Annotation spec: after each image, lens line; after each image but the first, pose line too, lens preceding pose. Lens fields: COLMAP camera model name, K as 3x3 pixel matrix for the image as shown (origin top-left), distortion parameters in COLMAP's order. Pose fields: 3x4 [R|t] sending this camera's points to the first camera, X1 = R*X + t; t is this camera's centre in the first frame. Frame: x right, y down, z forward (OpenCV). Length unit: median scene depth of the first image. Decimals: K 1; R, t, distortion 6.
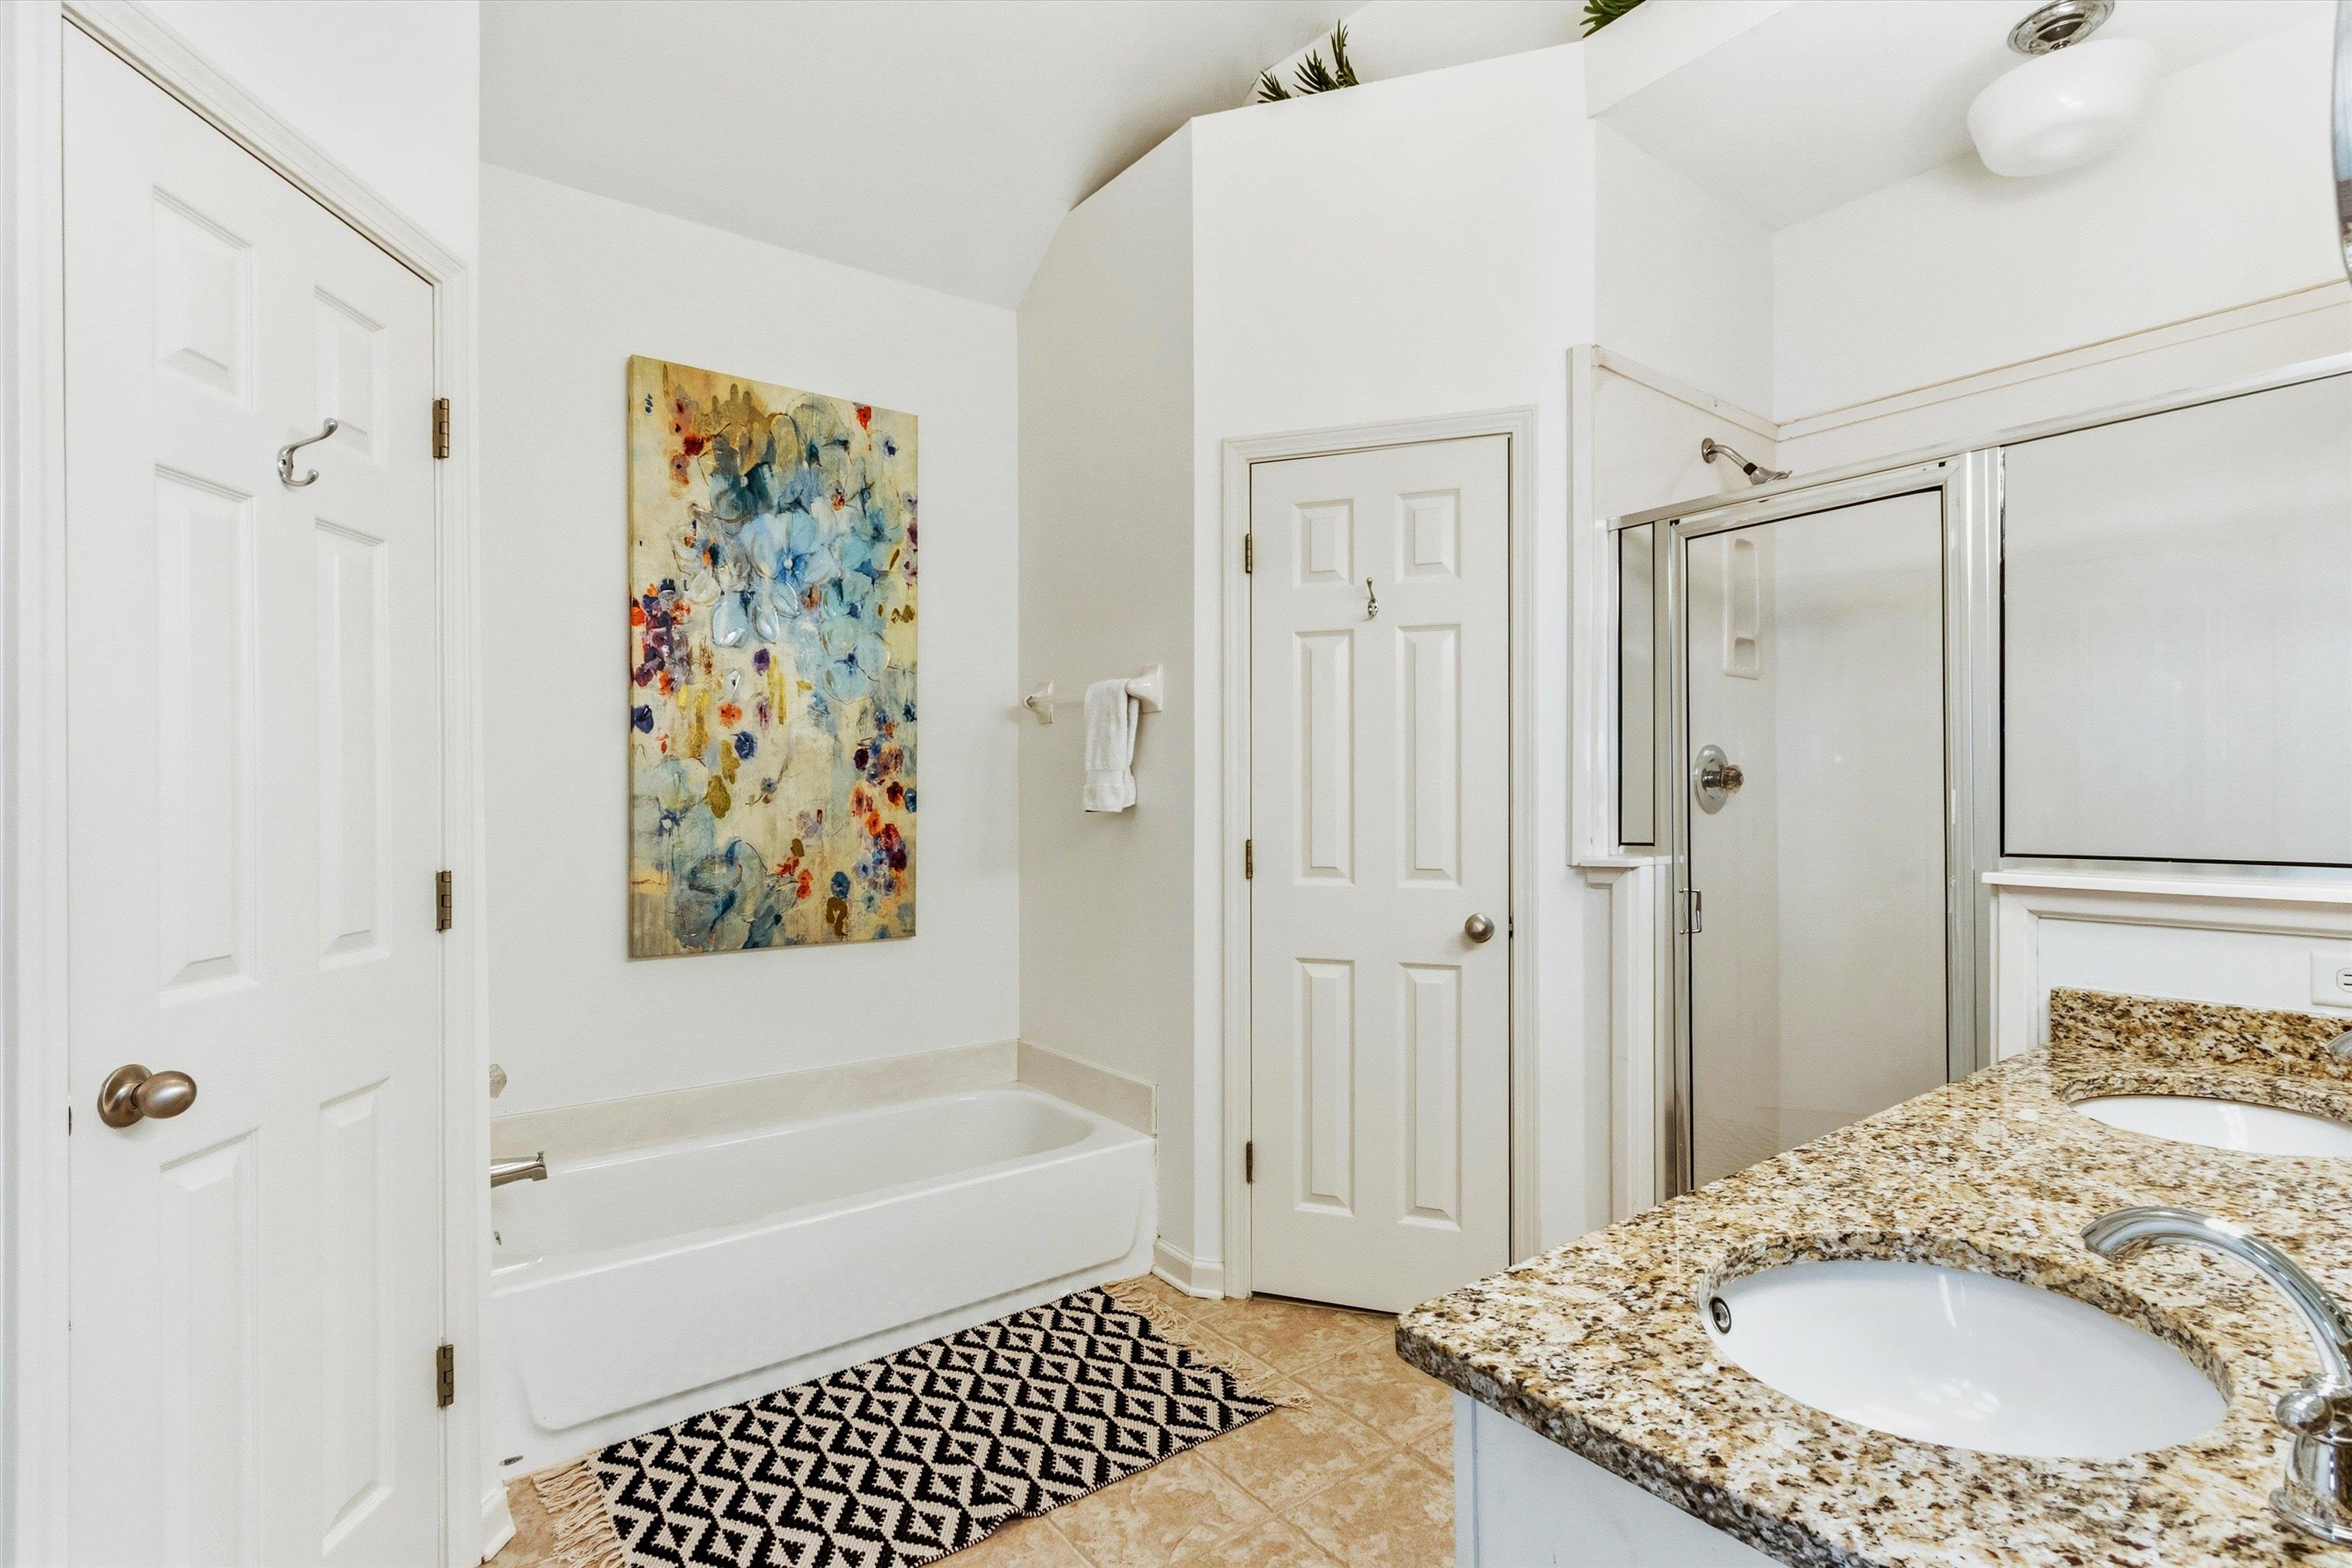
lens RADIAL K [[1082.2, 0, 1169.6], [0, 1082.2, 797.7], [0, 0, 1]] dist [-0.004113, 0.000118]
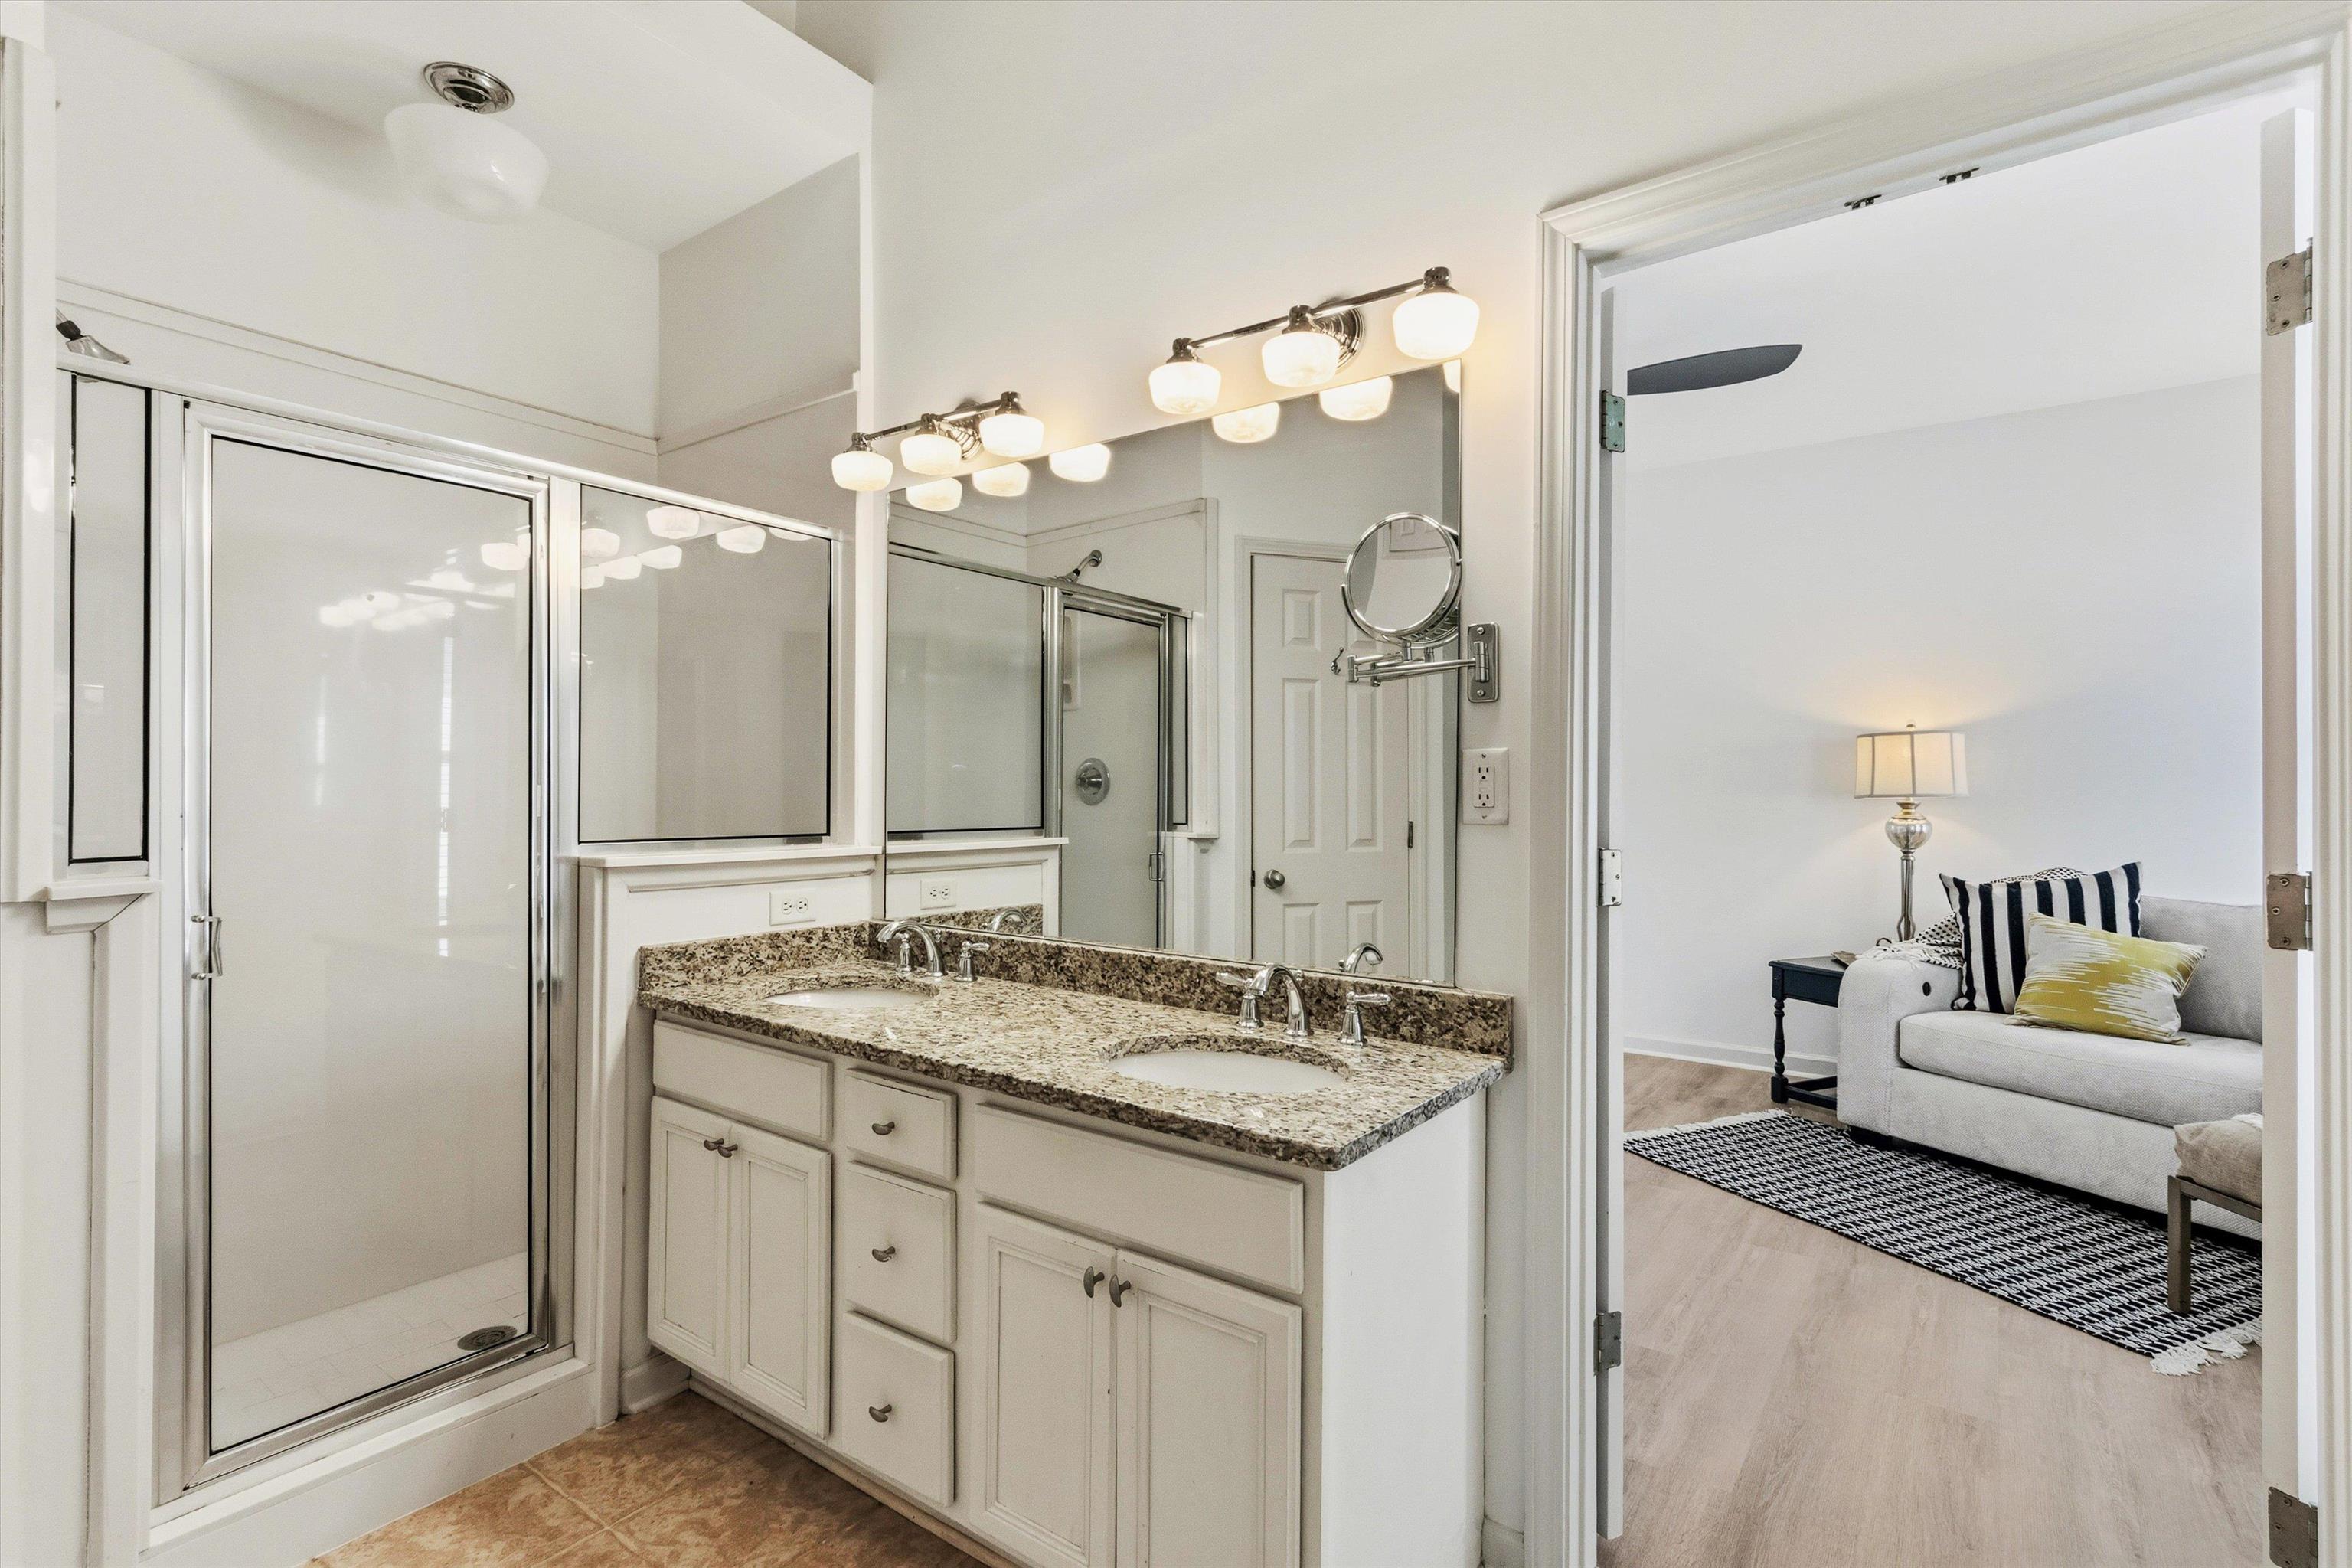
lens RADIAL K [[1082.2, 0, 1173.4], [0, 1082.2, 799.2], [0, 0, 1]] dist [-0.004113, 0.000118]
pose [[-0.277967, 0.000489, 0.960590, -0.582593], [-0.001885, 0.999998, -0.001055, 0.007254], [-0.960589, -0.002104, -0.277965, 0.829343]]
